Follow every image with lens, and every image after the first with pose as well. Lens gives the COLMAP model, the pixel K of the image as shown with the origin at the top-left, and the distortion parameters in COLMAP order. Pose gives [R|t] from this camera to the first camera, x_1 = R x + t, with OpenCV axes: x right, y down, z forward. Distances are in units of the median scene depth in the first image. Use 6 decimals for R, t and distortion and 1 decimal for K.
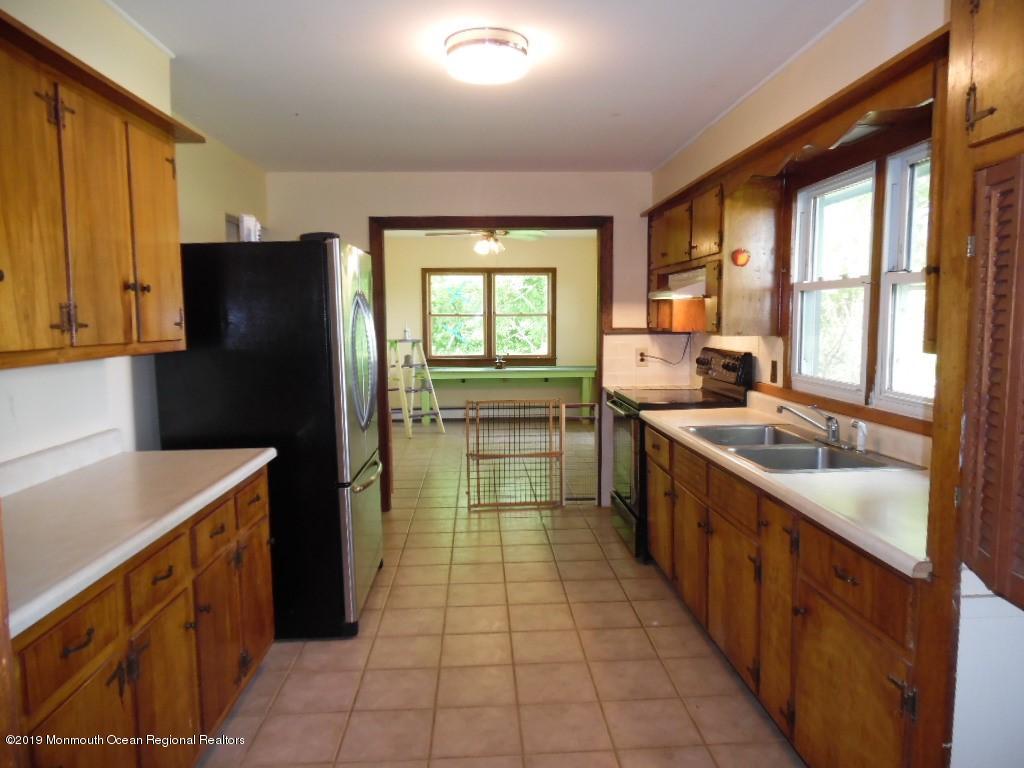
lens RADIAL K [[711.3, 0, 511.8], [0, 711.3, 383.7], [0, 0, 1]] dist [-0.004167, -0.000430]
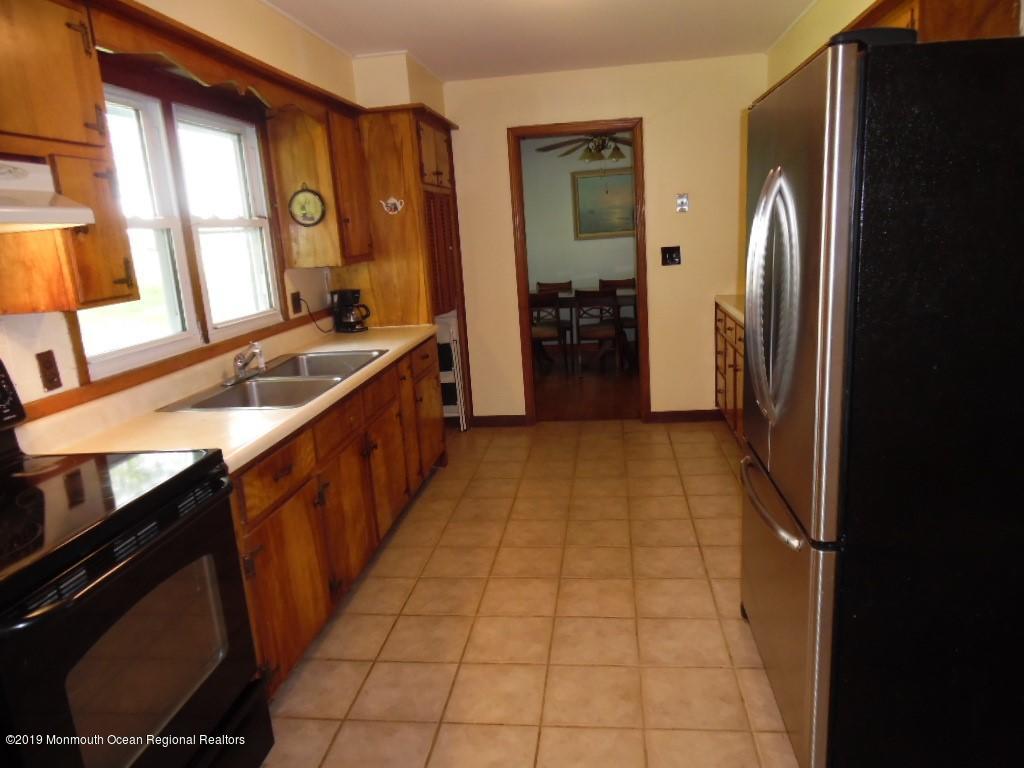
lens RADIAL K [[711.3, 0, 511.8], [0, 711.3, 383.7], [0, 0, 1]] dist [-0.004167, -0.000430]
pose [[-0.980280, 0.031717, 0.195052, -0.136797], [0.091663, 0.947408, 0.306619, -0.187538], [-0.175069, 0.318452, -0.931633, 1.857658]]
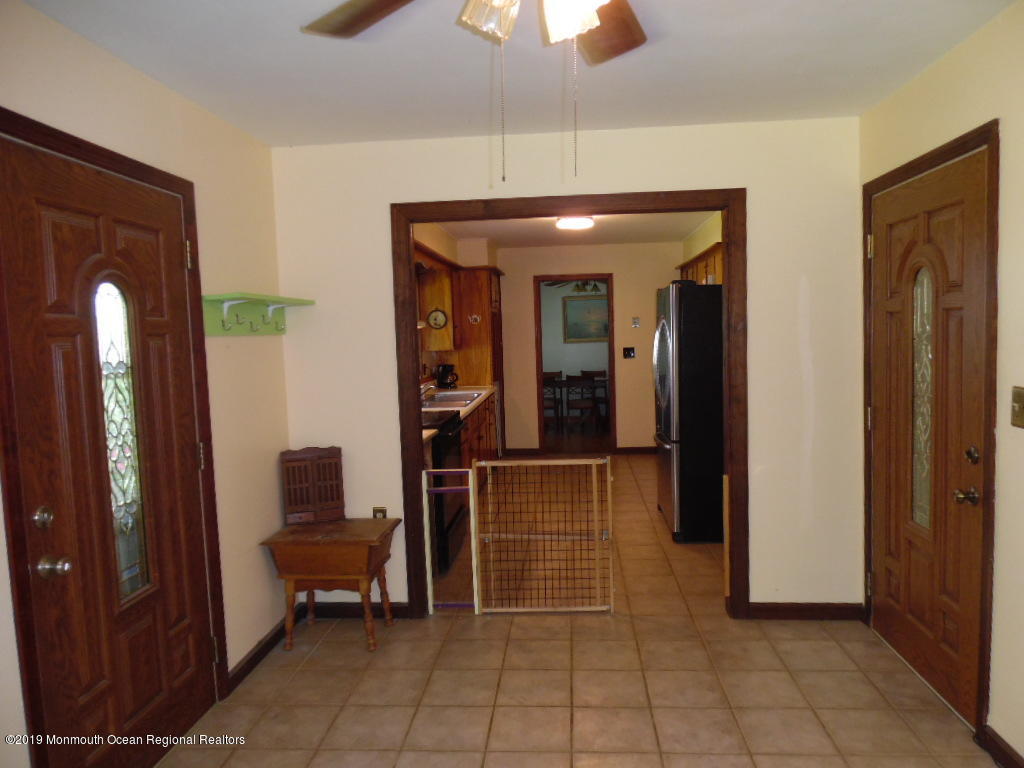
lens RADIAL K [[711.3, 0, 511.8], [0, 711.3, 383.7], [0, 0, 1]] dist [-0.004167, -0.000430]
pose [[-0.989141, 0.029713, 0.143936, -0.129822], [0.054351, 0.983875, 0.170402, -0.311281], [-0.136551, 0.176374, -0.974806, 2.980419]]
